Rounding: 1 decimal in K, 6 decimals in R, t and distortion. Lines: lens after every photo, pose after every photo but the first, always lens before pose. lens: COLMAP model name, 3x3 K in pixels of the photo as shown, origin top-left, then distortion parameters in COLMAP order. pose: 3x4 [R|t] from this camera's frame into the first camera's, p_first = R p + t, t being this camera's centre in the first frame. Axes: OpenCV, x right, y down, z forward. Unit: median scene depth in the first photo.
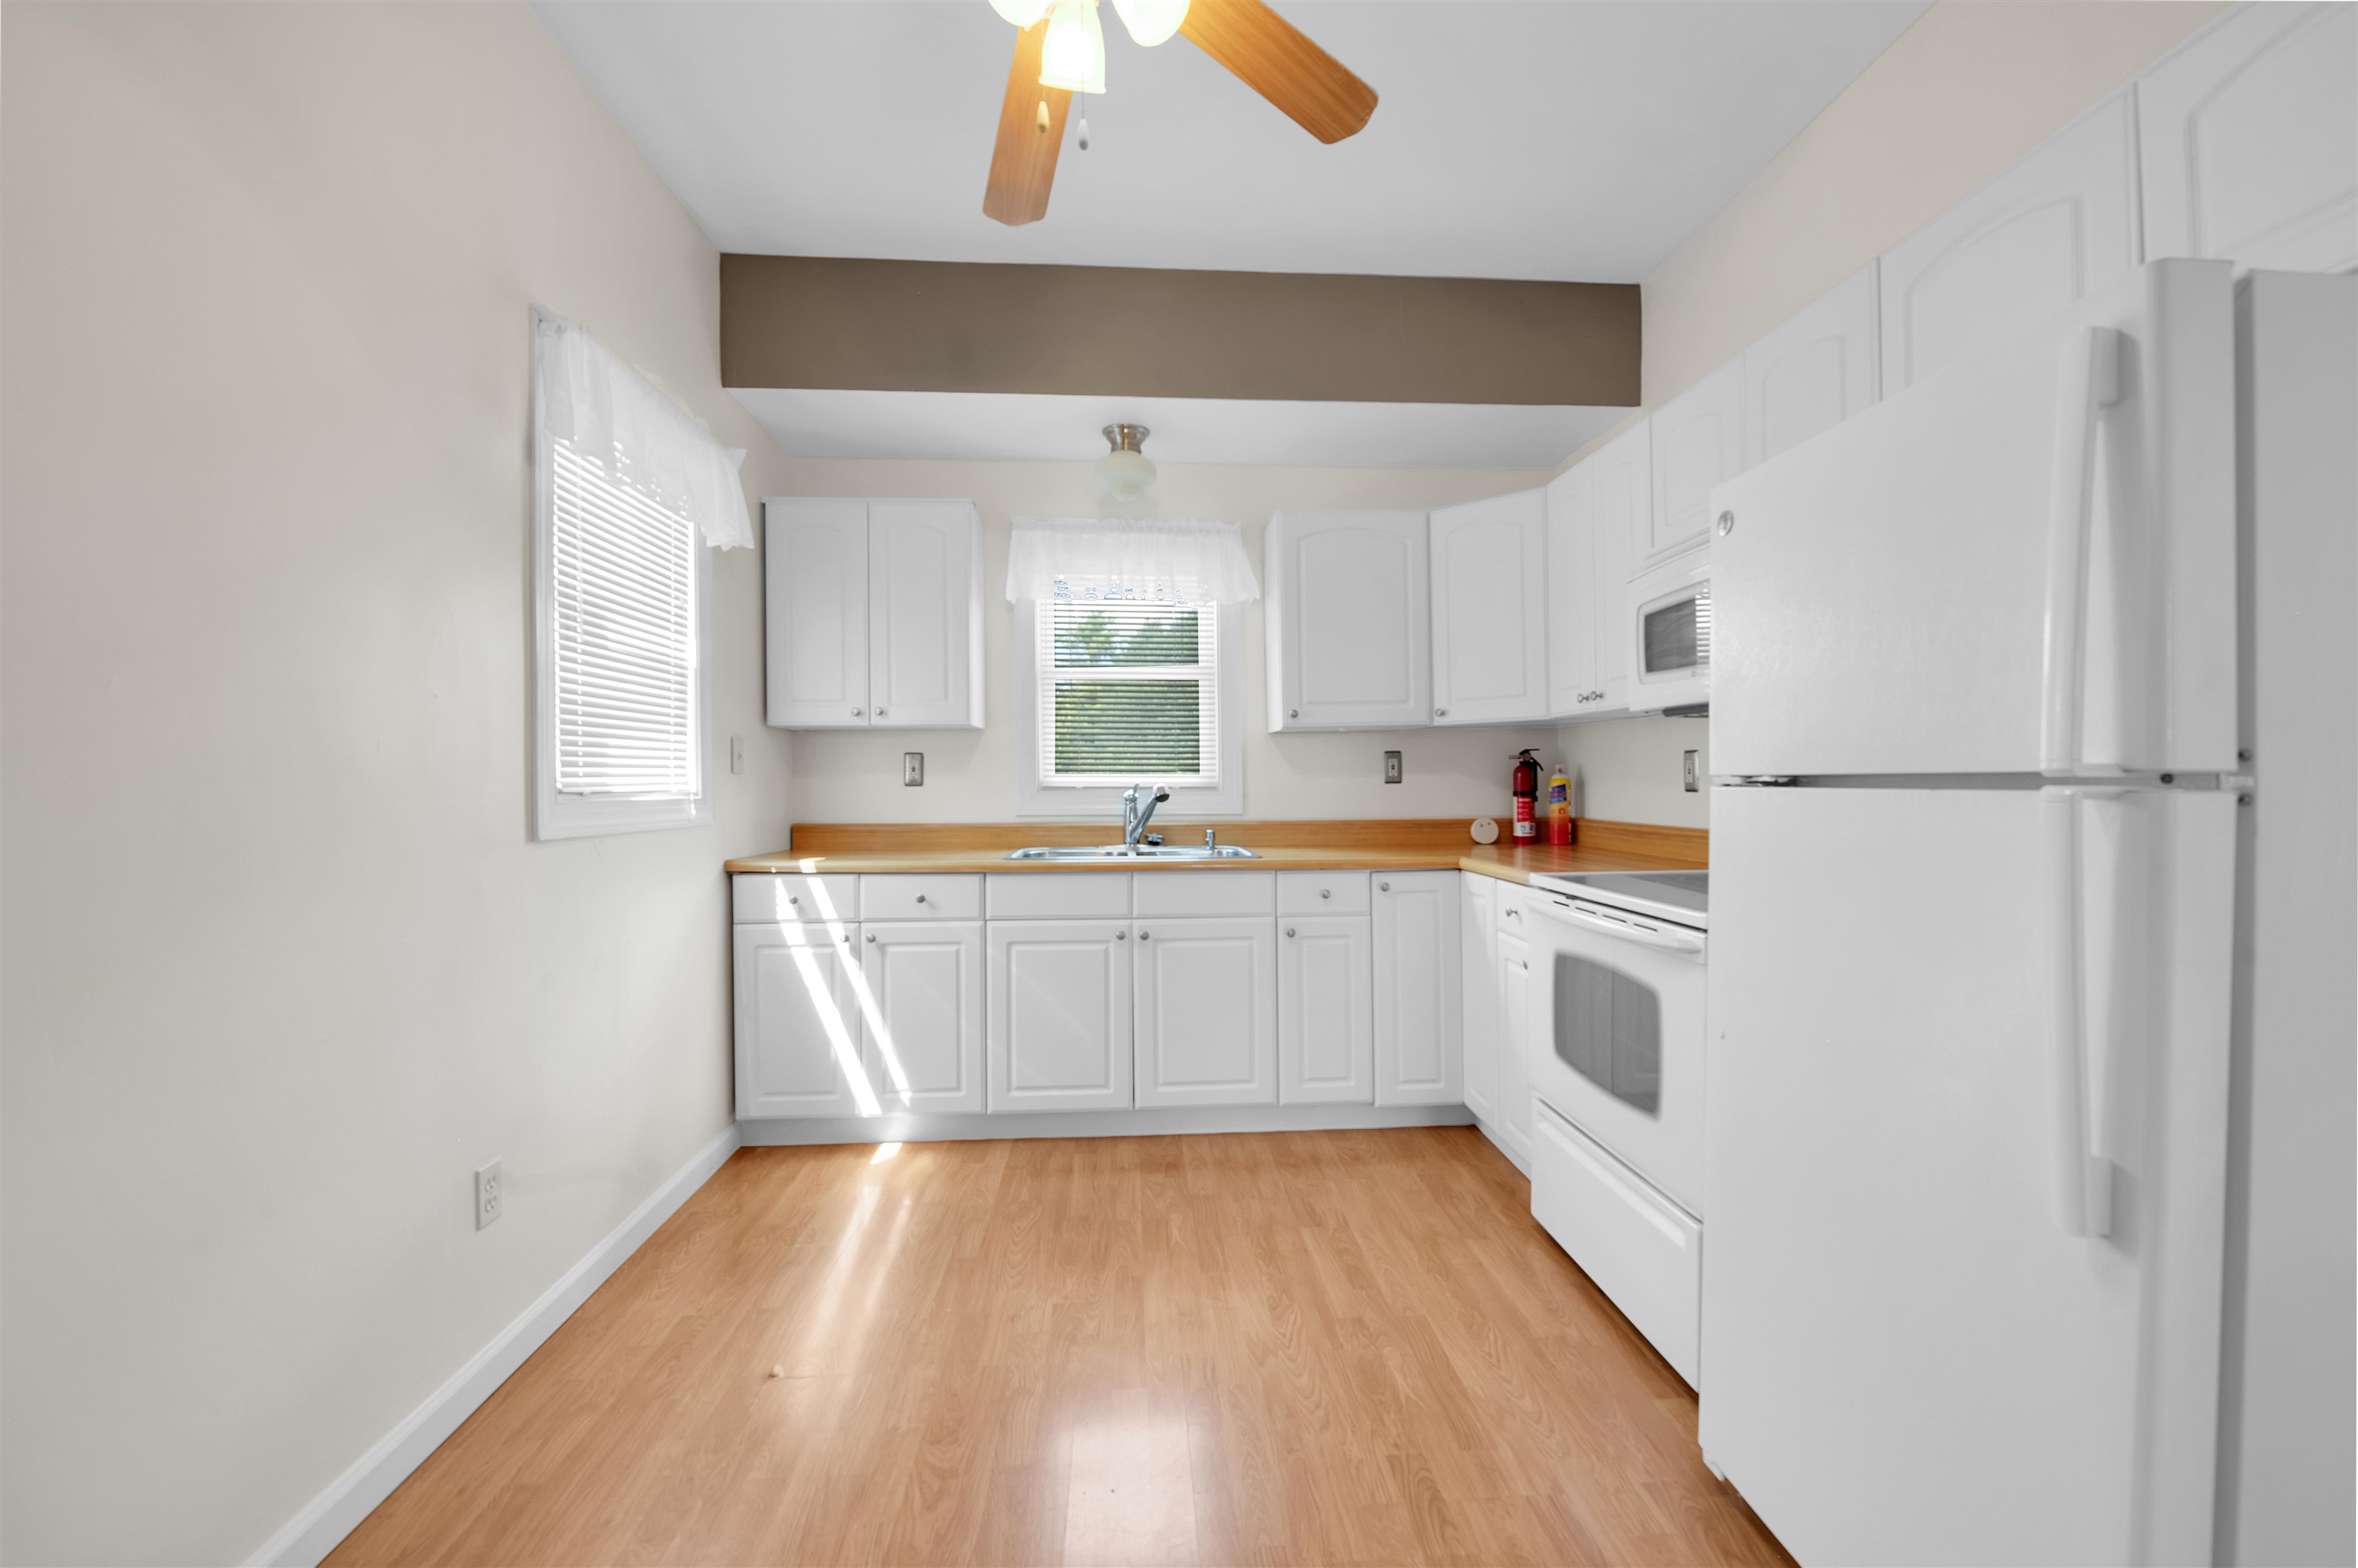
lens RADIAL K [[899.2, 0, 1179.3], [0, 899.2, 787.3], [0, 0, 1]] dist [-0.011905, -0.002509]
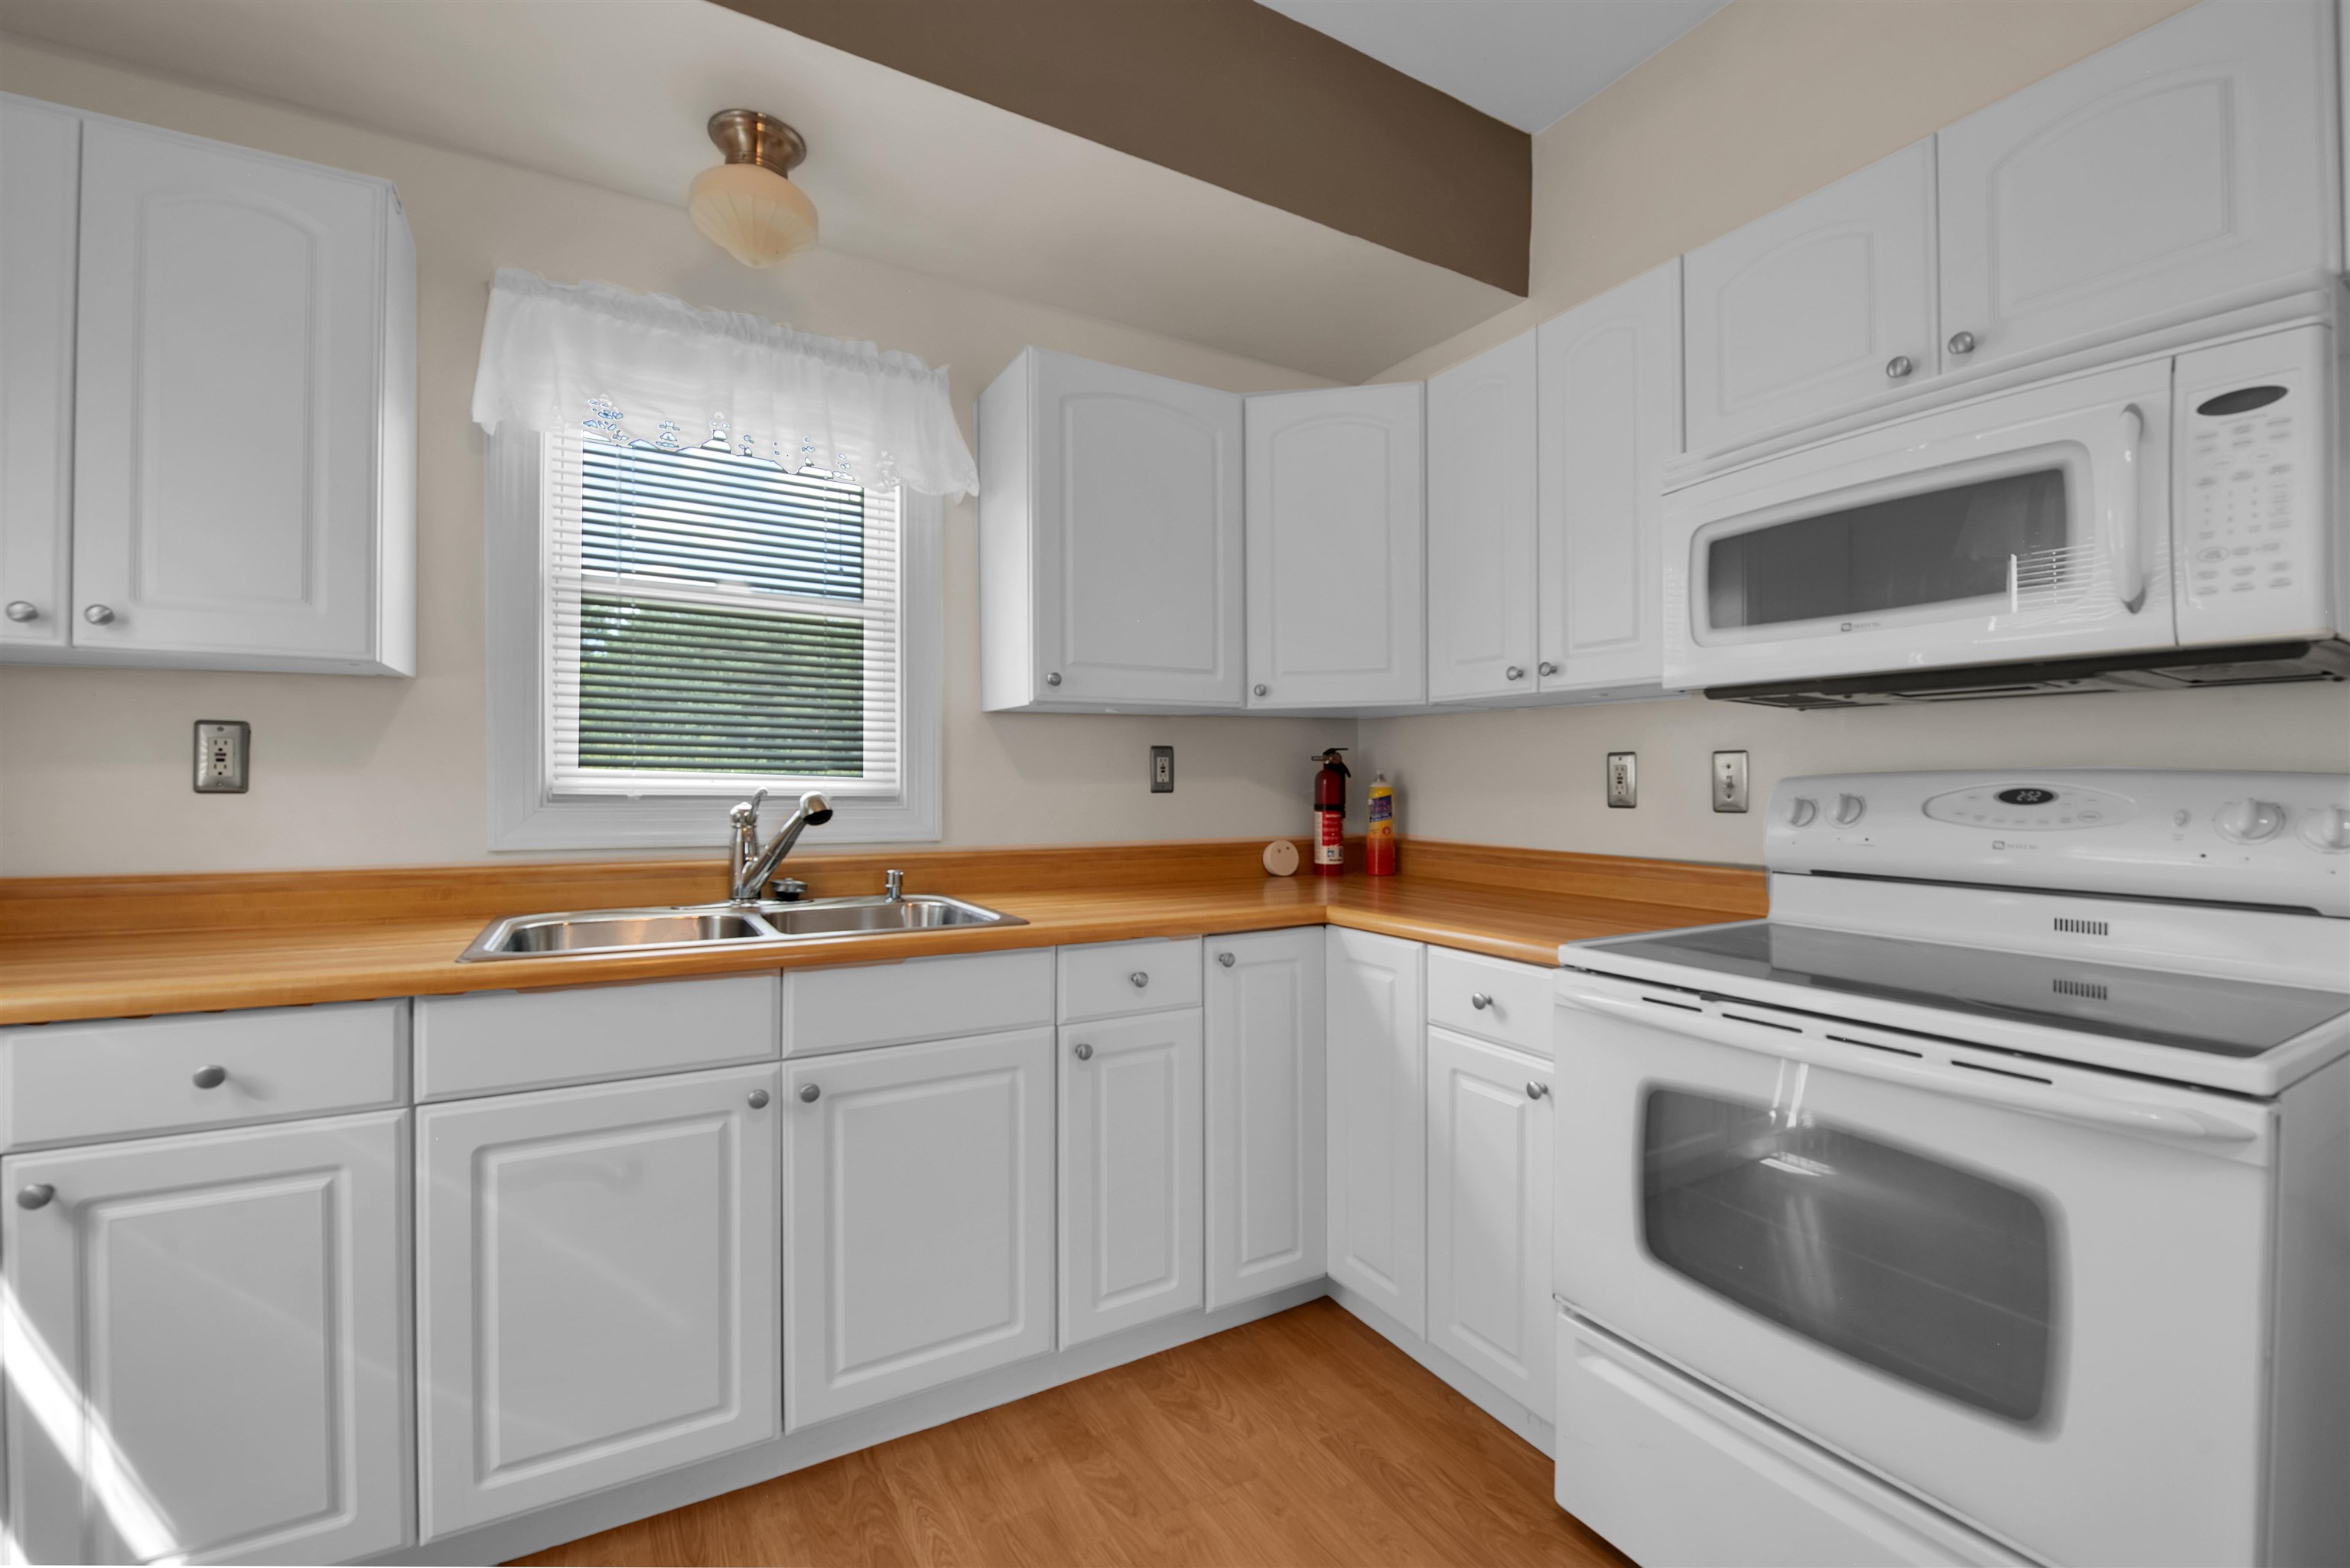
lens RADIAL K [[896.1, 0, 1175.3], [0, 896.1, 787.3], [0, 0, 1]] dist [-0.011905, -0.002509]
pose [[0.880902, 0.007489, 0.473240, -0.087045], [-0.004855, 0.999965, -0.006786, -0.004021], [-0.473274, 0.003680, 0.880908, 0.413447]]
